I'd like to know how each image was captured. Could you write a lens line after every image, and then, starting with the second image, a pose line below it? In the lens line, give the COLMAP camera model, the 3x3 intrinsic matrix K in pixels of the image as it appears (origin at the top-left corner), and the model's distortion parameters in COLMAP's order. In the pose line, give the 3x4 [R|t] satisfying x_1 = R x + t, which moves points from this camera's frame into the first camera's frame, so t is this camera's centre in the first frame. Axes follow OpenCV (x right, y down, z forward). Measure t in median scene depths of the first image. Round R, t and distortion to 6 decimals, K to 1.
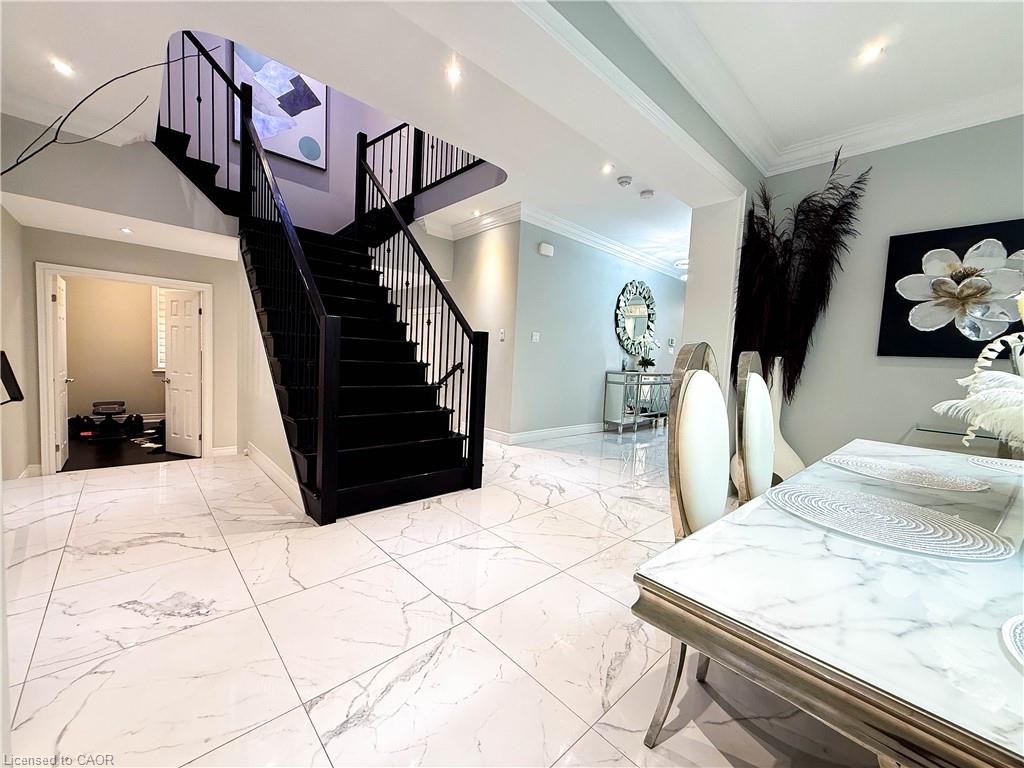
lens RADIAL K [[406.2, 0, 510.4], [0, 406.2, 384.1], [0, 0, 1]] dist [0.000399, -0.000053]
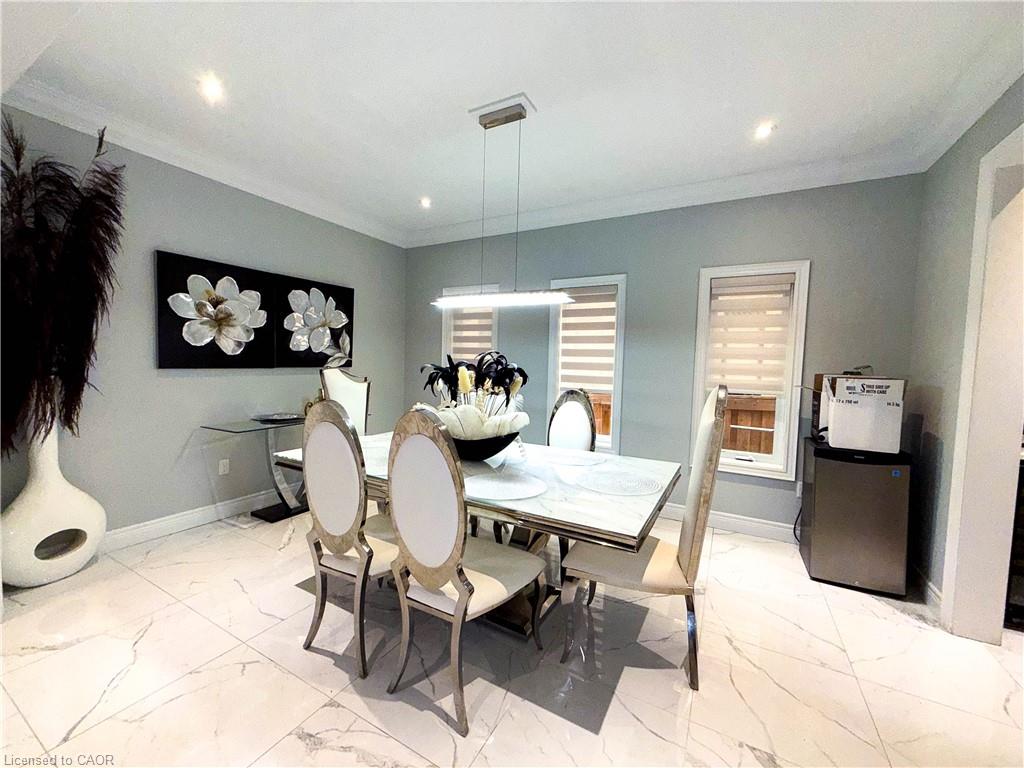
lens RADIAL K [[406.2, 0, 510.4], [0, 406.2, 384.1], [0, 0, 1]] dist [0.000399, -0.000053]
pose [[-0.306480, -0.113661, 0.945067, -0.326659], [0.027650, 0.991363, 0.128196, -0.143211], [-0.951476, 0.065421, -0.300690, 0.504874]]
